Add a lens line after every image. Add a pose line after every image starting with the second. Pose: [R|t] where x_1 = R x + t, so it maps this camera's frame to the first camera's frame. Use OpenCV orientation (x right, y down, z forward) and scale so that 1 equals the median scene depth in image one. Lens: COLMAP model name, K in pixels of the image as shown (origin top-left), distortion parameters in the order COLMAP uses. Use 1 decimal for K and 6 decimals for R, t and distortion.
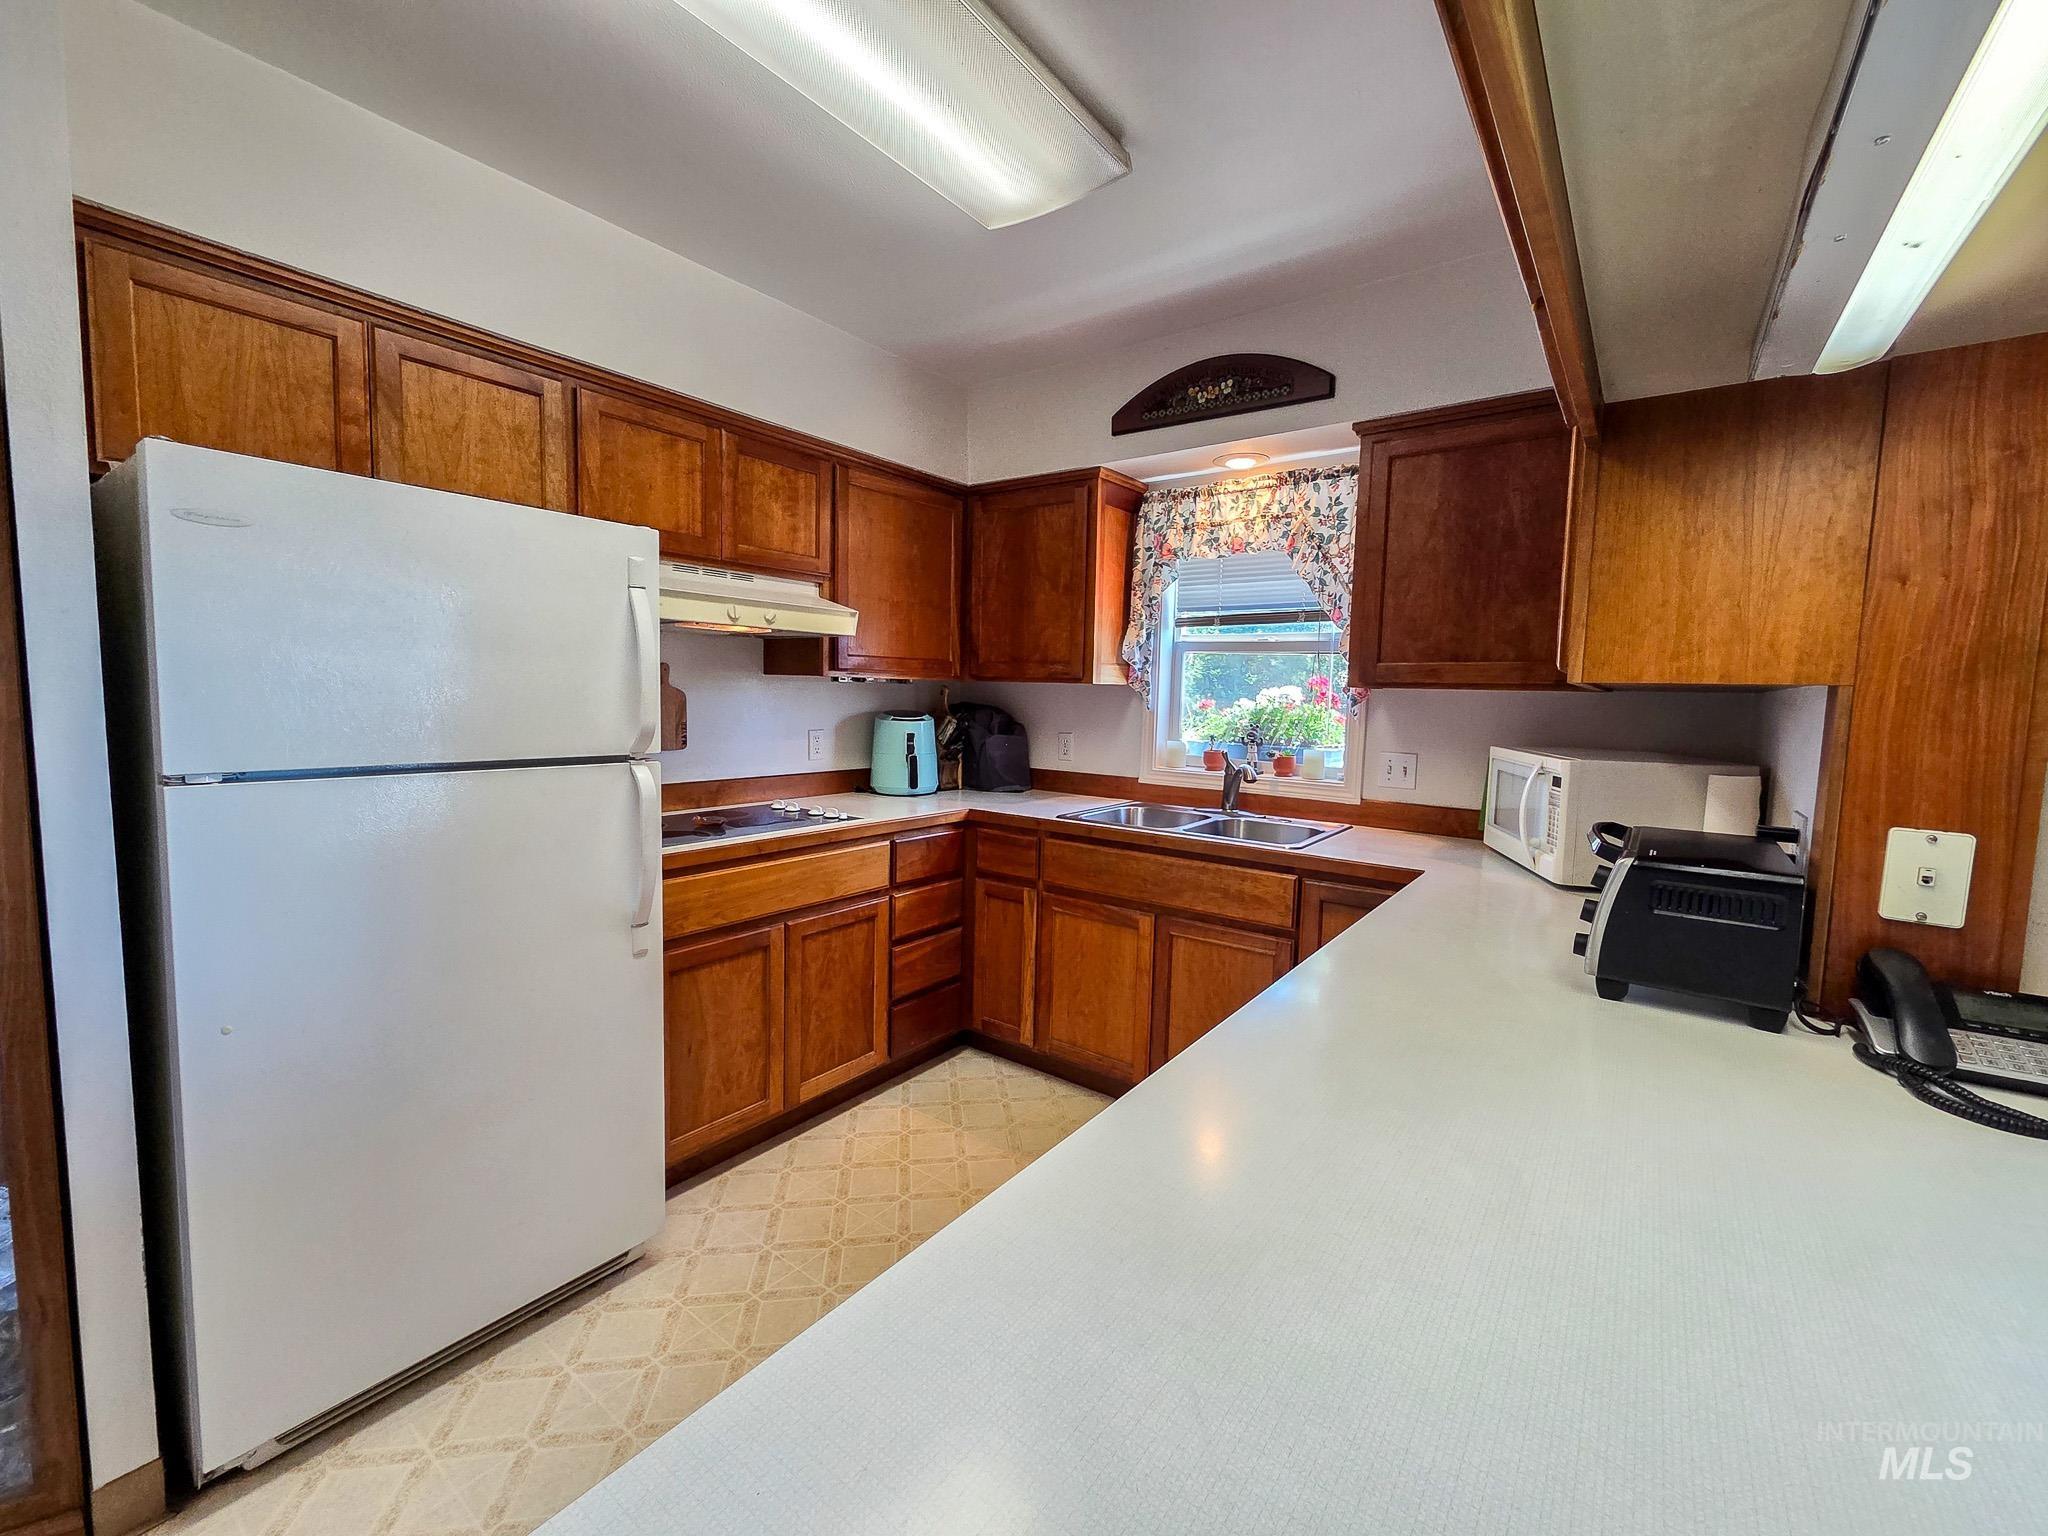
lens RADIAL K [[843.1, 0, 1047.9], [0, 843.1, 766.8], [0, 0, 1]] dist [-0.000958, -0.000469]
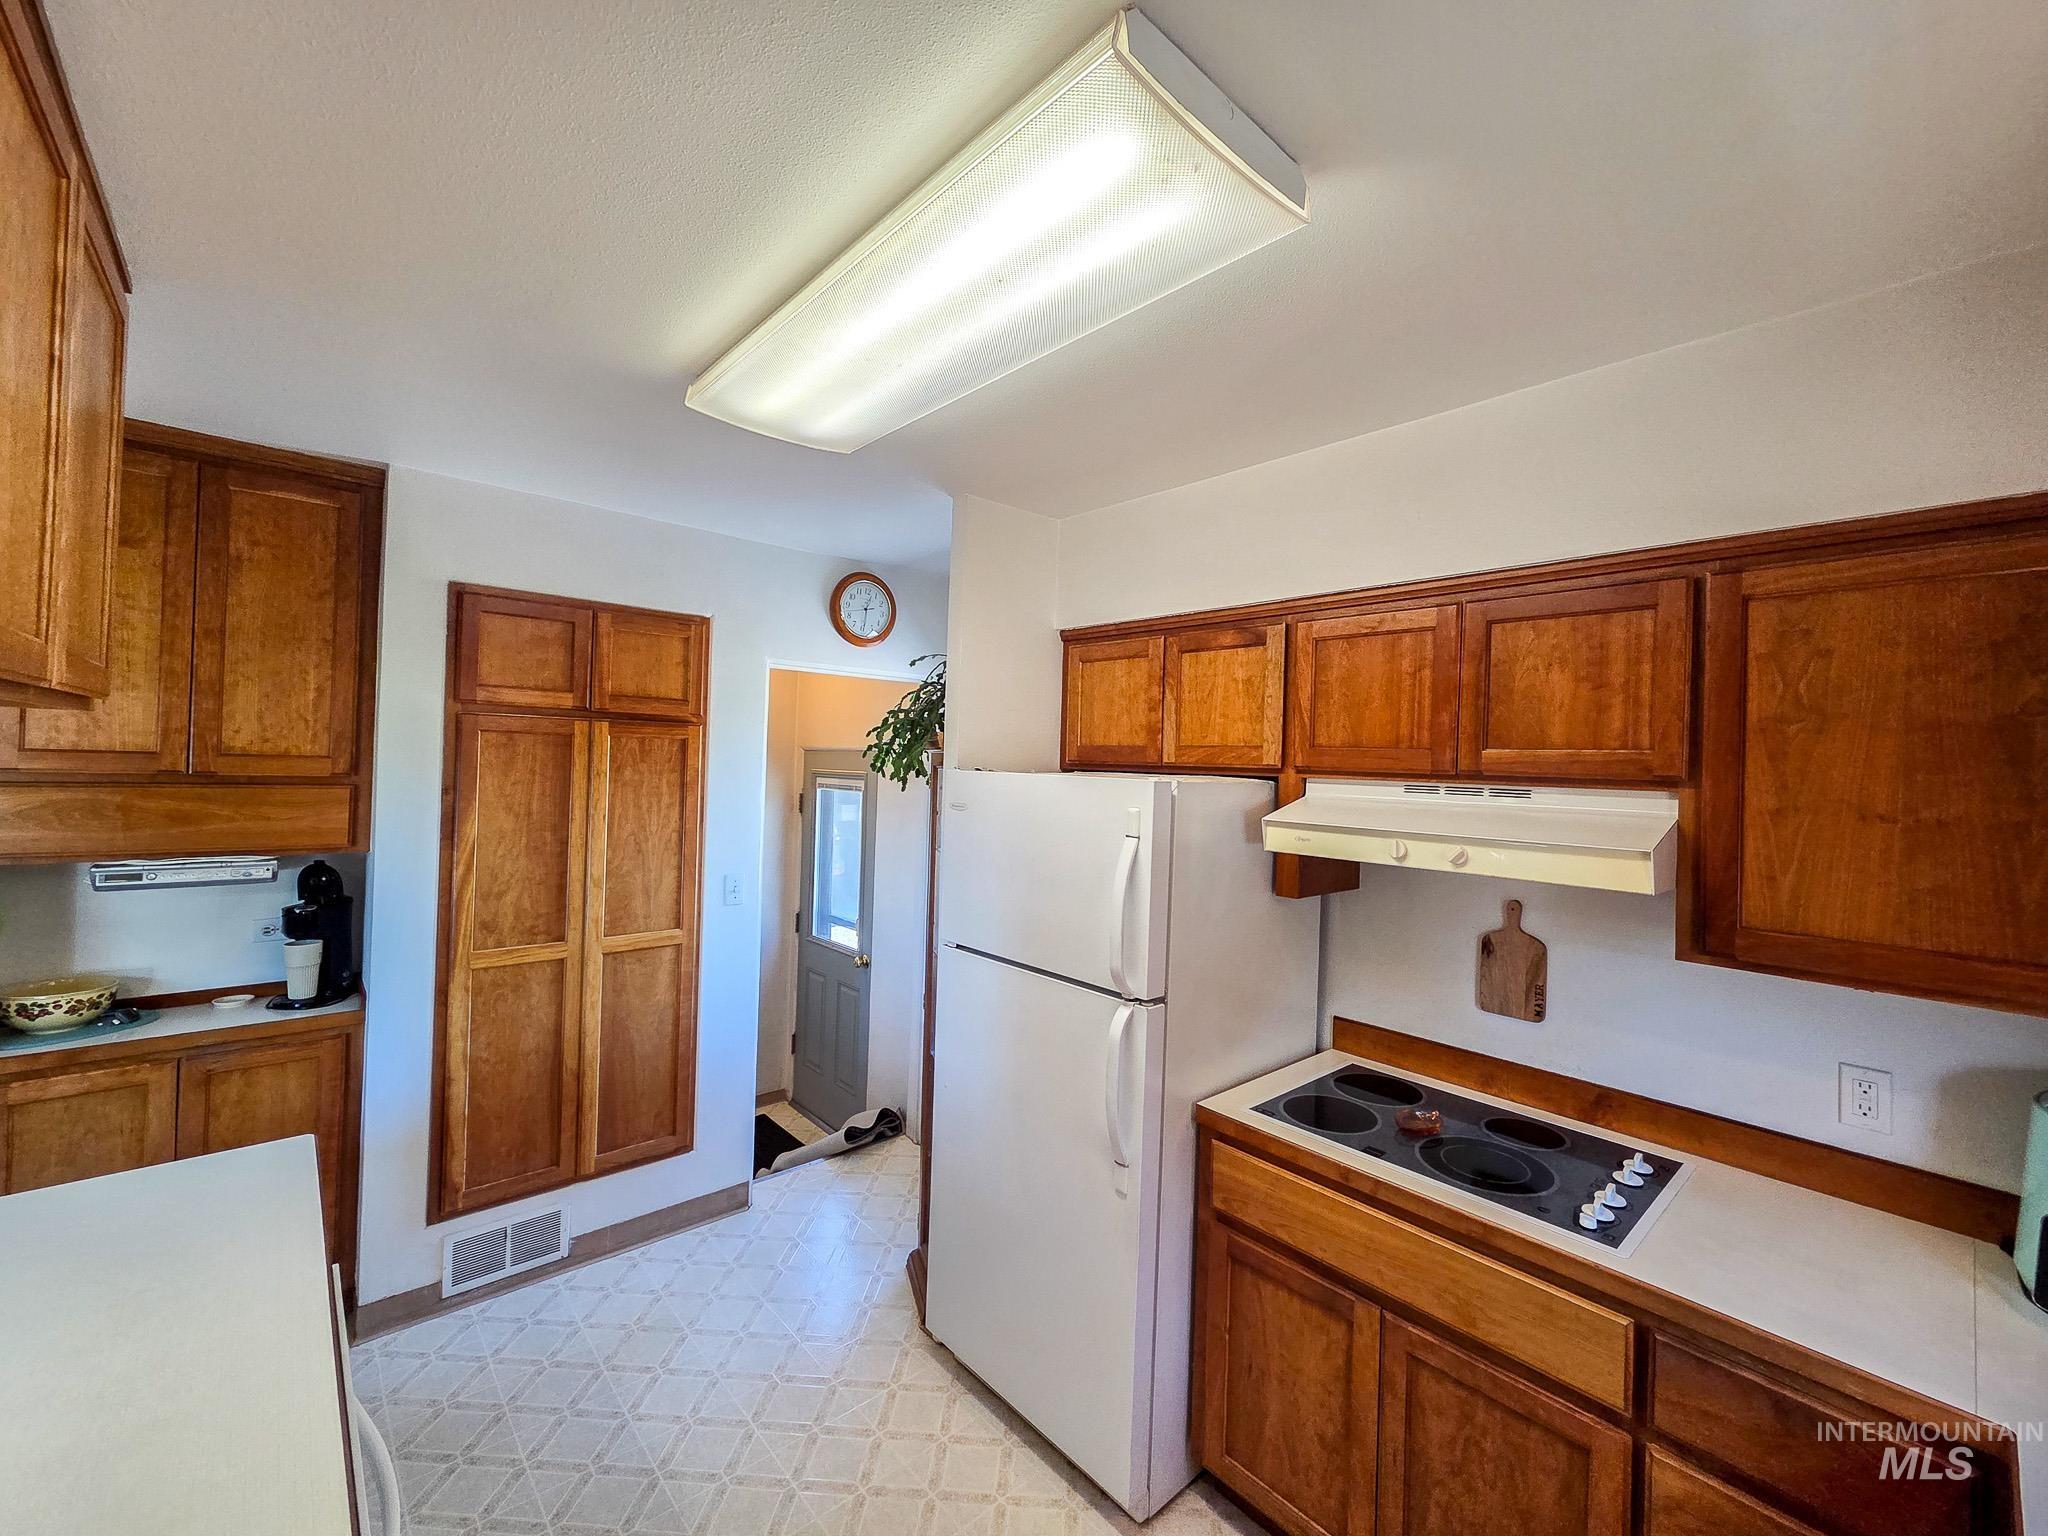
lens RADIAL K [[832.4, 0, 1044.7], [0, 832.4, 762.5], [0, 0, 1]] dist [0.001869, -0.000945]
pose [[-0.204572, -0.033814, -0.978267, 0.401796], [-0.124978, 0.992126, -0.008158, -0.205935], [0.970840, 0.120593, -0.207187, 0.804605]]
